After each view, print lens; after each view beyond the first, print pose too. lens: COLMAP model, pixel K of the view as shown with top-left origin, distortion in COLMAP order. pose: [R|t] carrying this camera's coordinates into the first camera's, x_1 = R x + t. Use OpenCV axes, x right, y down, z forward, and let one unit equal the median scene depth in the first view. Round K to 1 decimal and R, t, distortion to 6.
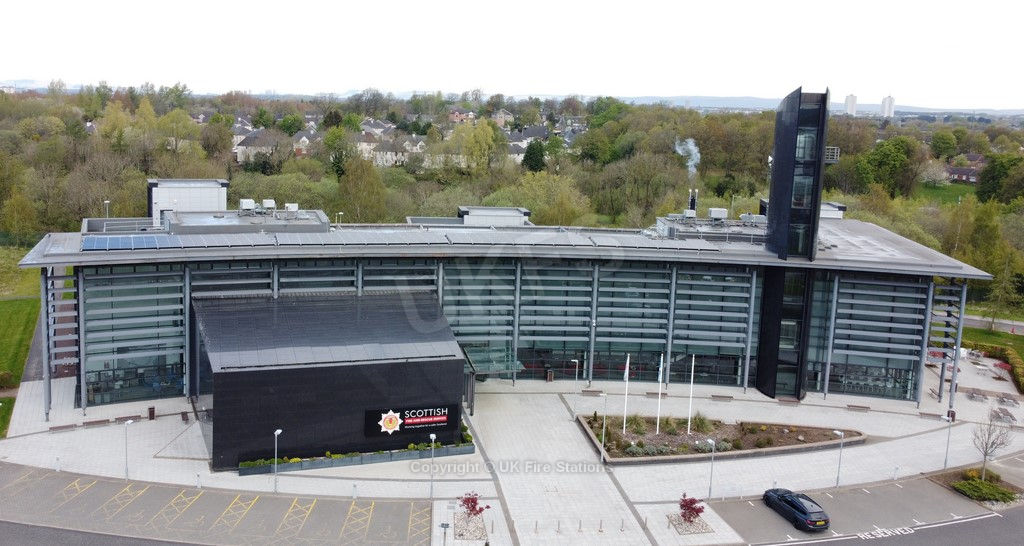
lens RADIAL K [[863.1, 0, 515.6], [0, 863.1, 249.9], [0, 0, 1]] dist [0.013603, -0.007293]
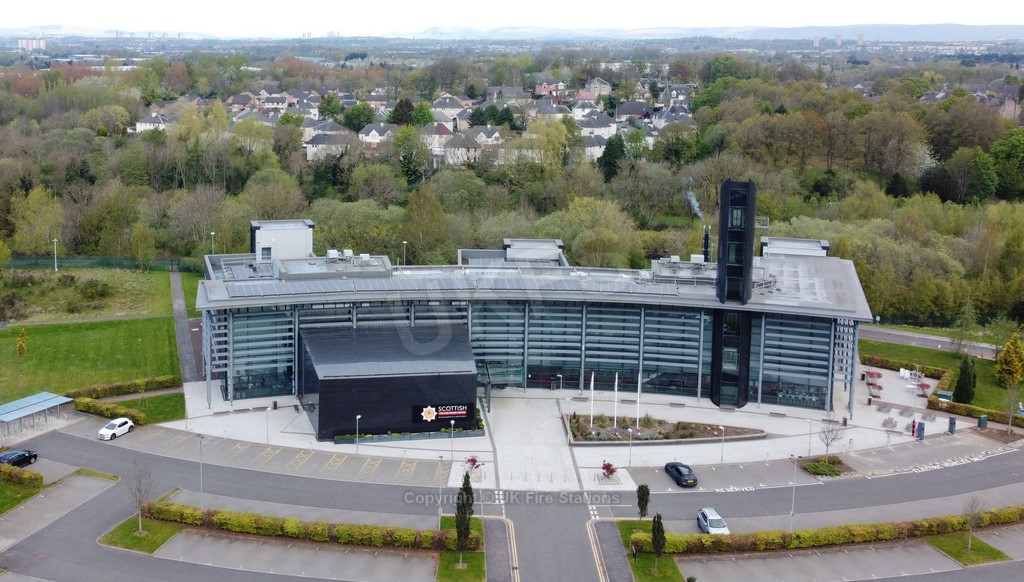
lens RADIAL K [[1106.9, 0, 513.7], [0, 1106.9, 286.3], [0, 0, 1]] dist [0.043700, 0.000000]
pose [[0.993336, 0.010722, -0.114751, 0.185687], [-0.003964, 0.998252, 0.058960, -0.117199], [0.115182, -0.058113, 0.991643, -0.752624]]
